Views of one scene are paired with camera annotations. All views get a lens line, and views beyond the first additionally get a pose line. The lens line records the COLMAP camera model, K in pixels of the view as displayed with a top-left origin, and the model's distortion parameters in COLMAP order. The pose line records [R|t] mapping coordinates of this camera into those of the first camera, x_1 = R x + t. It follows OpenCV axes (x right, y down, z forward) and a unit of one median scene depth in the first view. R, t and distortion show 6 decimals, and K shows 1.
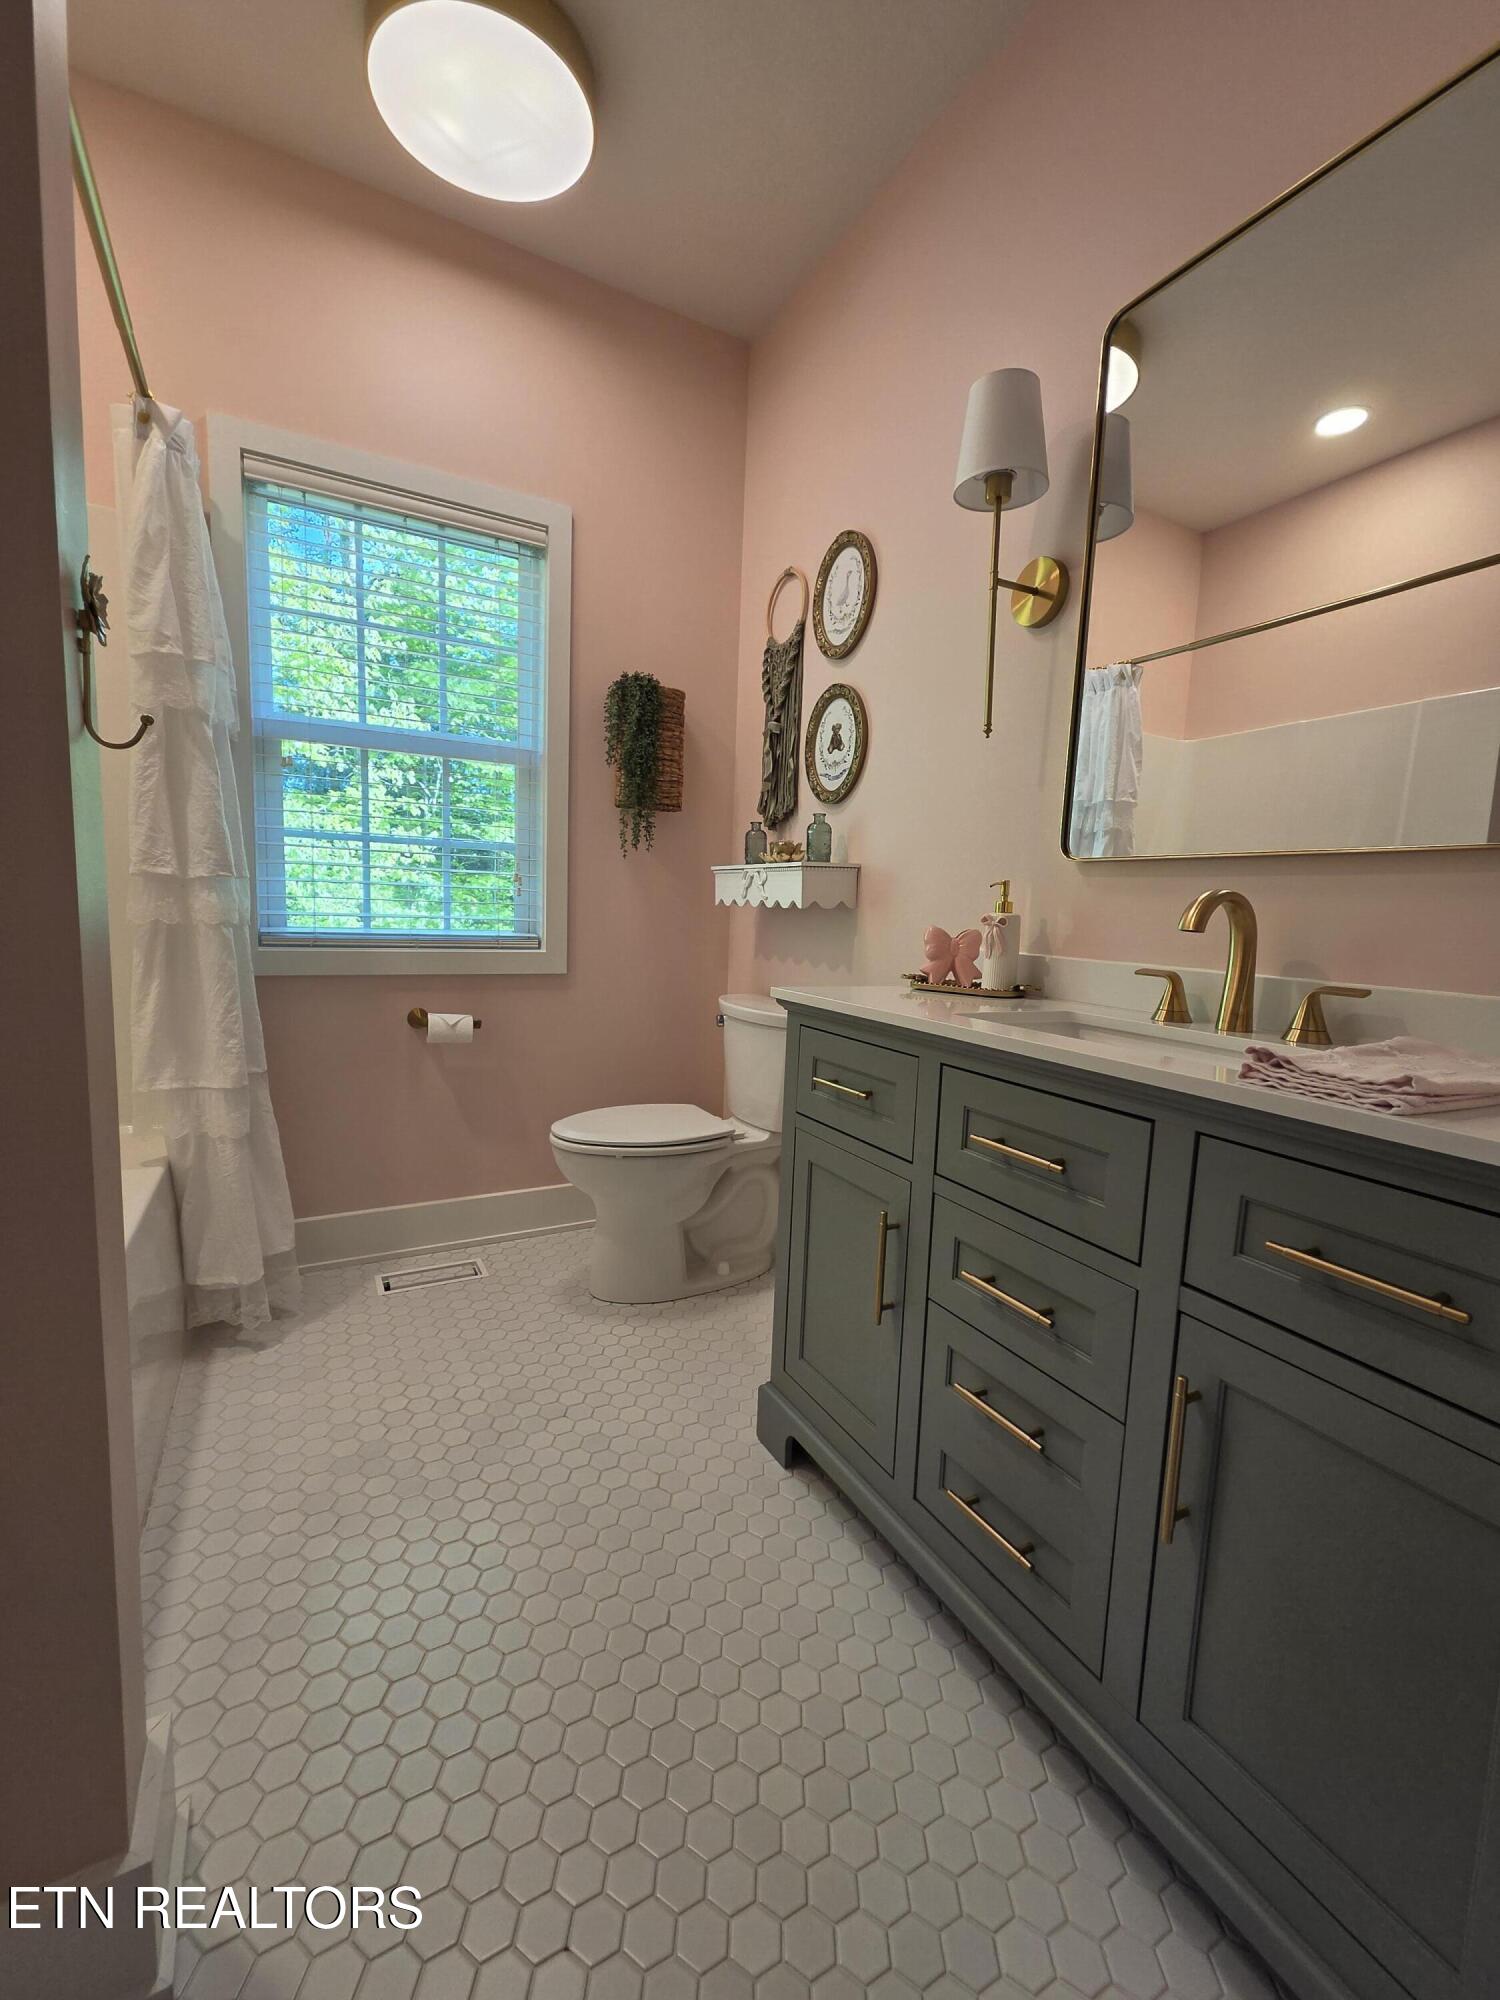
lens RADIAL K [[823.1, 0, 752.3], [0, 823.1, 998.6], [0, 0, 1]] dist [0.001515, -0.000520]
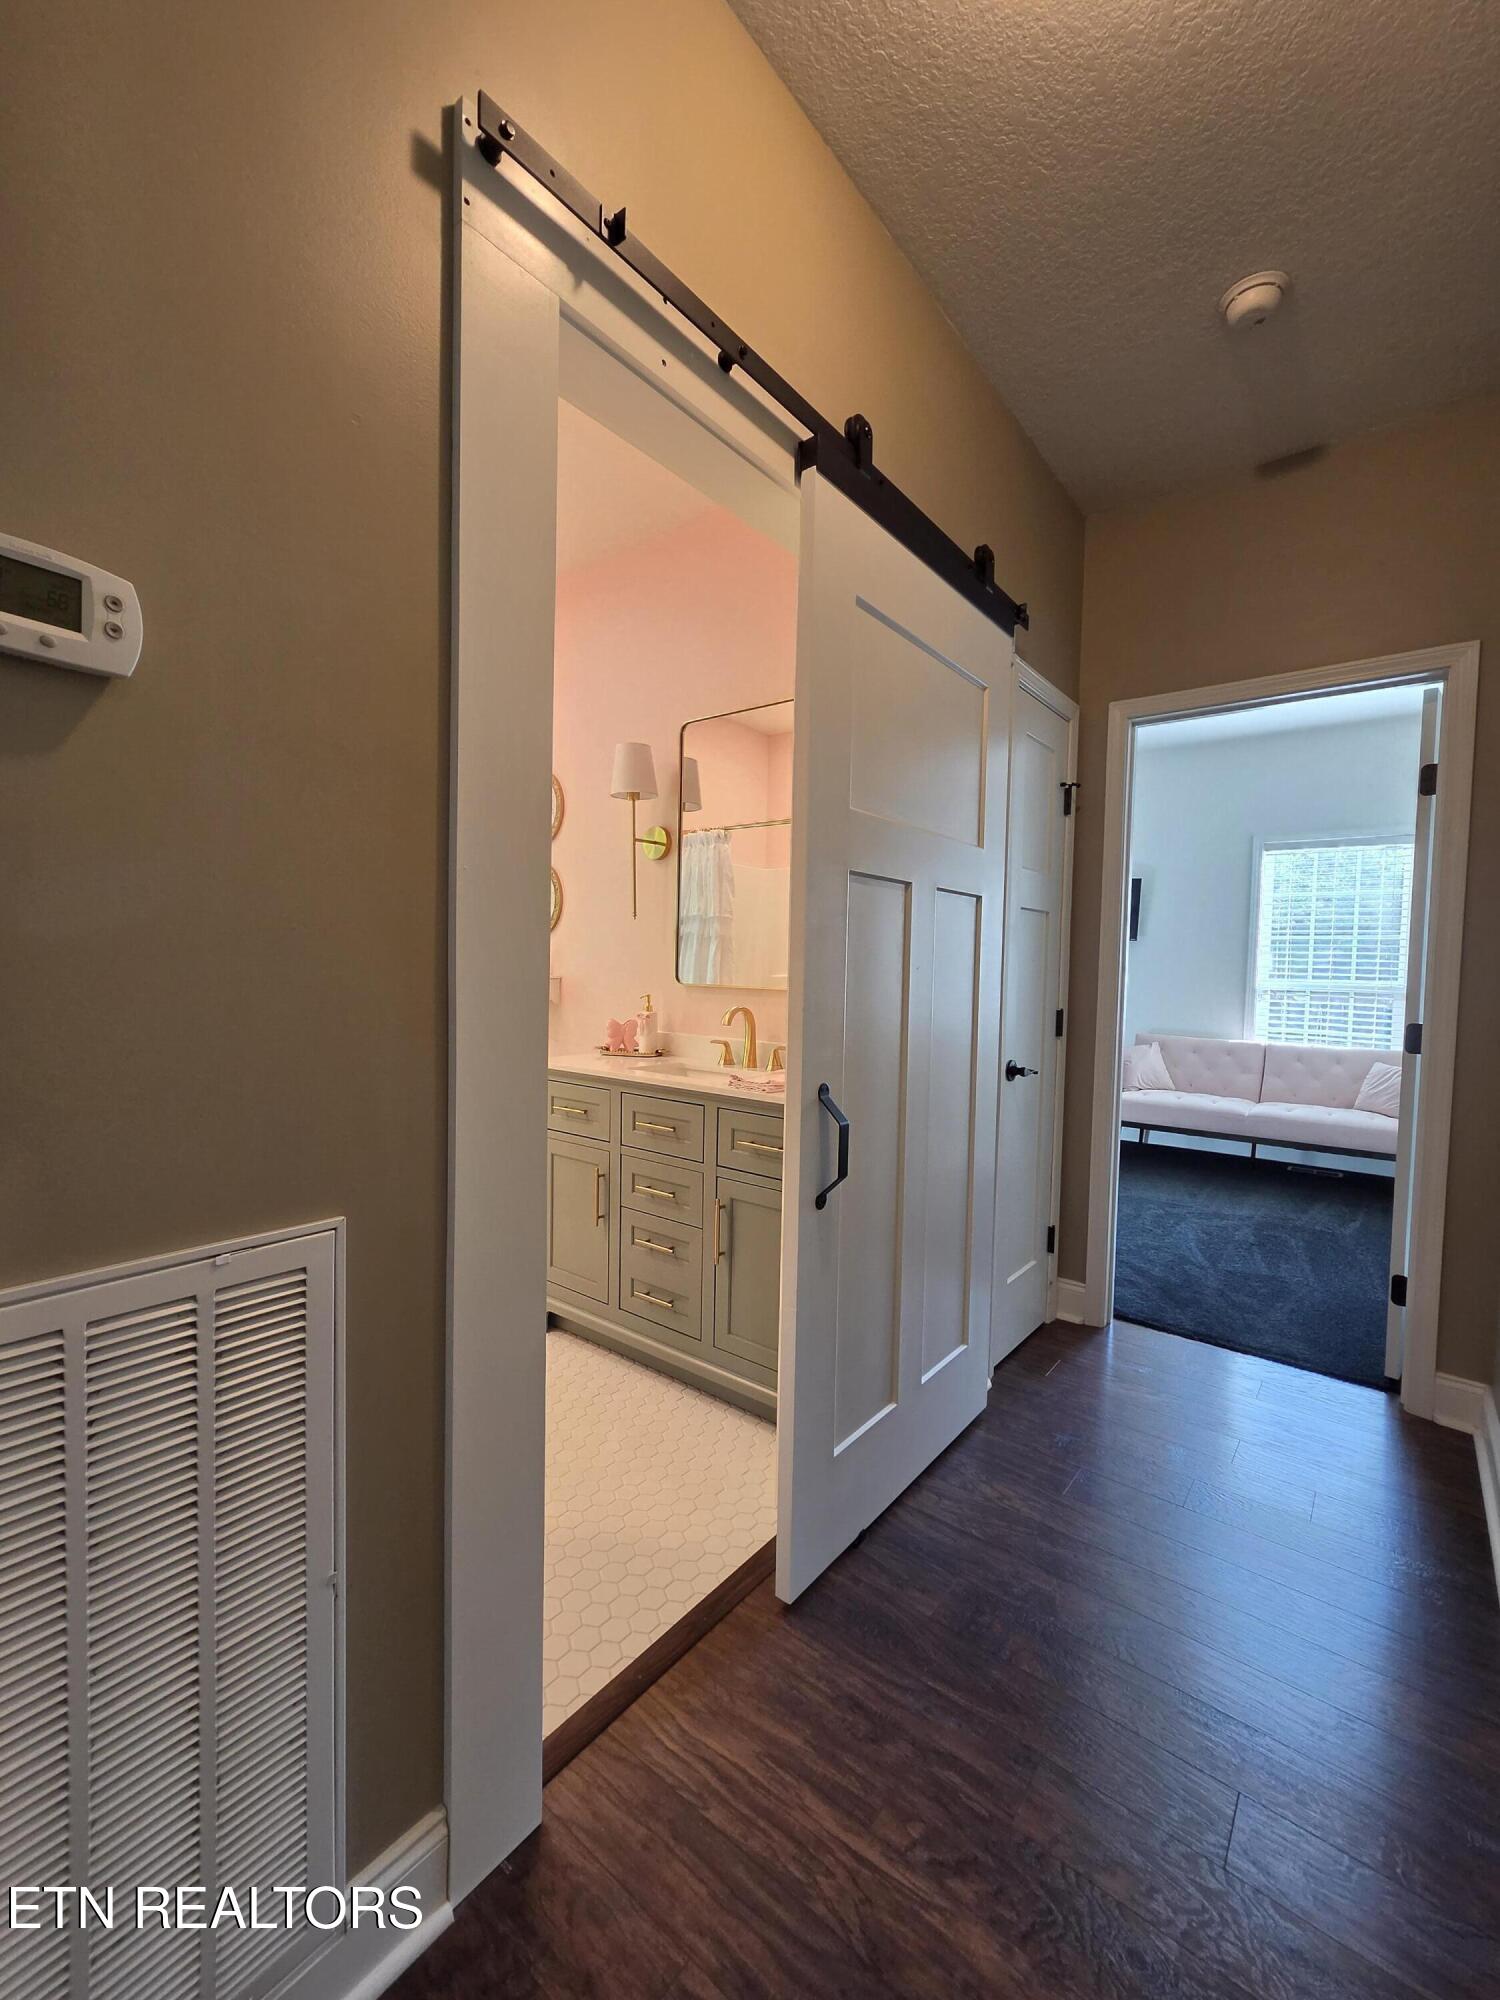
lens RADIAL K [[823.1, 0, 751.7], [0, 823.1, 1002.3], [0, 0, 1]] dist [0.001515, -0.000520]
pose [[0.918877, -0.037130, 0.392794, -0.261620], [0.058592, 0.997365, -0.042787, -0.038331], [-0.390170, 0.062331, 0.918630, -0.998217]]
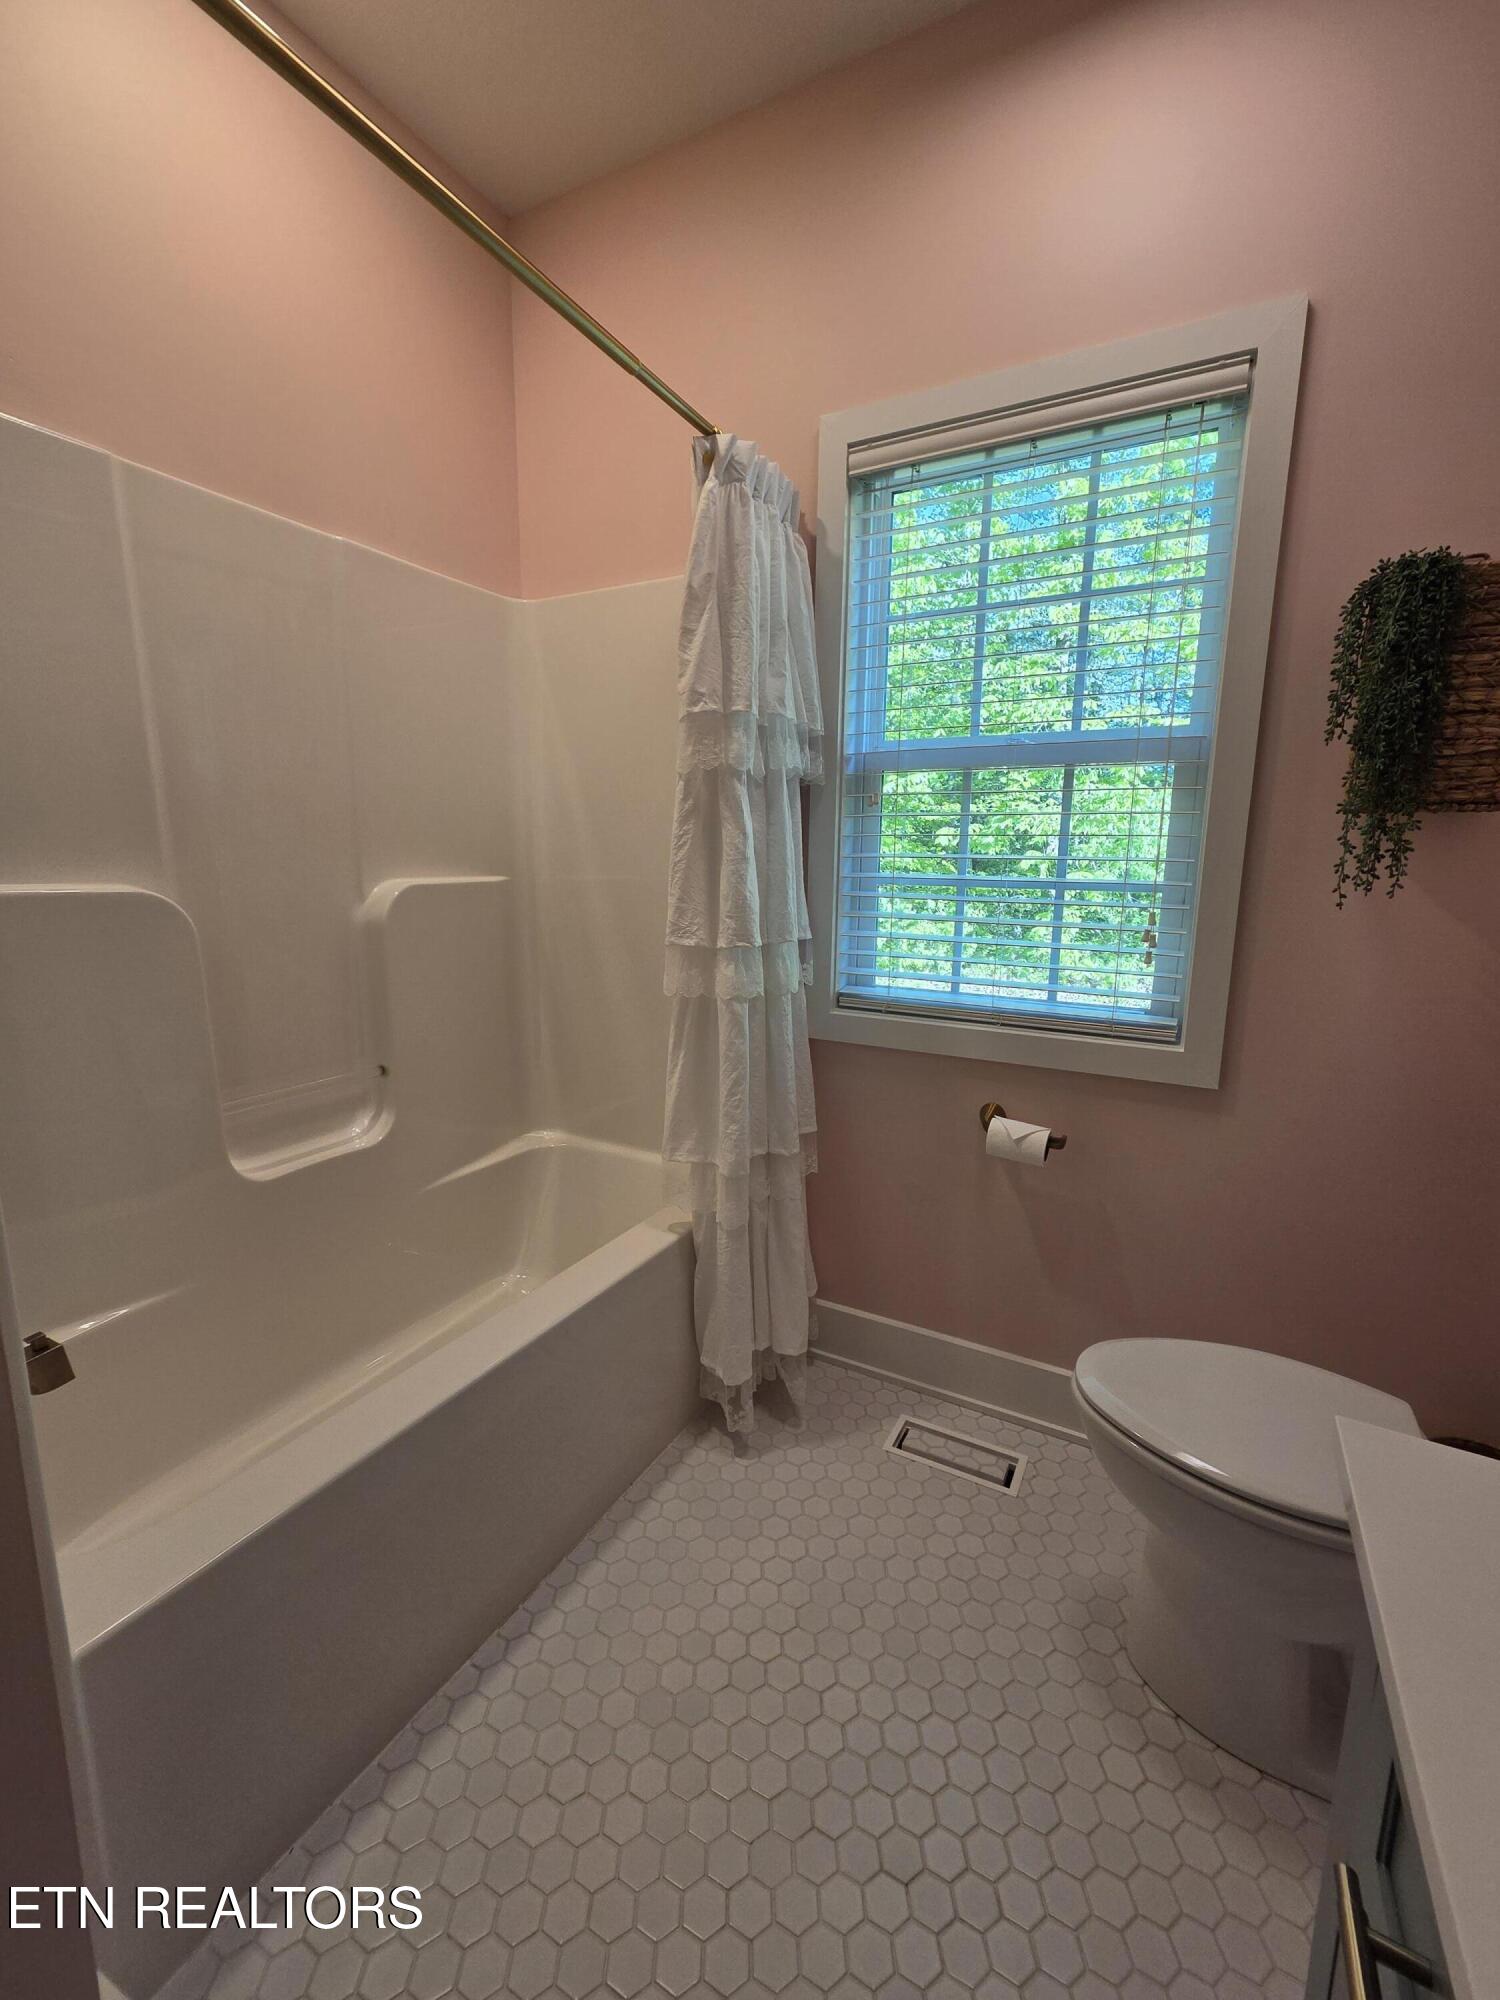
lens RADIAL K [[823.1, 0, 759.8], [0, 823.1, 1003.4], [0, 0, 1]] dist [0.001515, -0.000520]
pose [[0.551374, 0.113724, -0.826471, 0.102738], [-0.088710, 0.993041, 0.077462, -0.127364], [0.829528, 0.030605, 0.557625, 0.409974]]
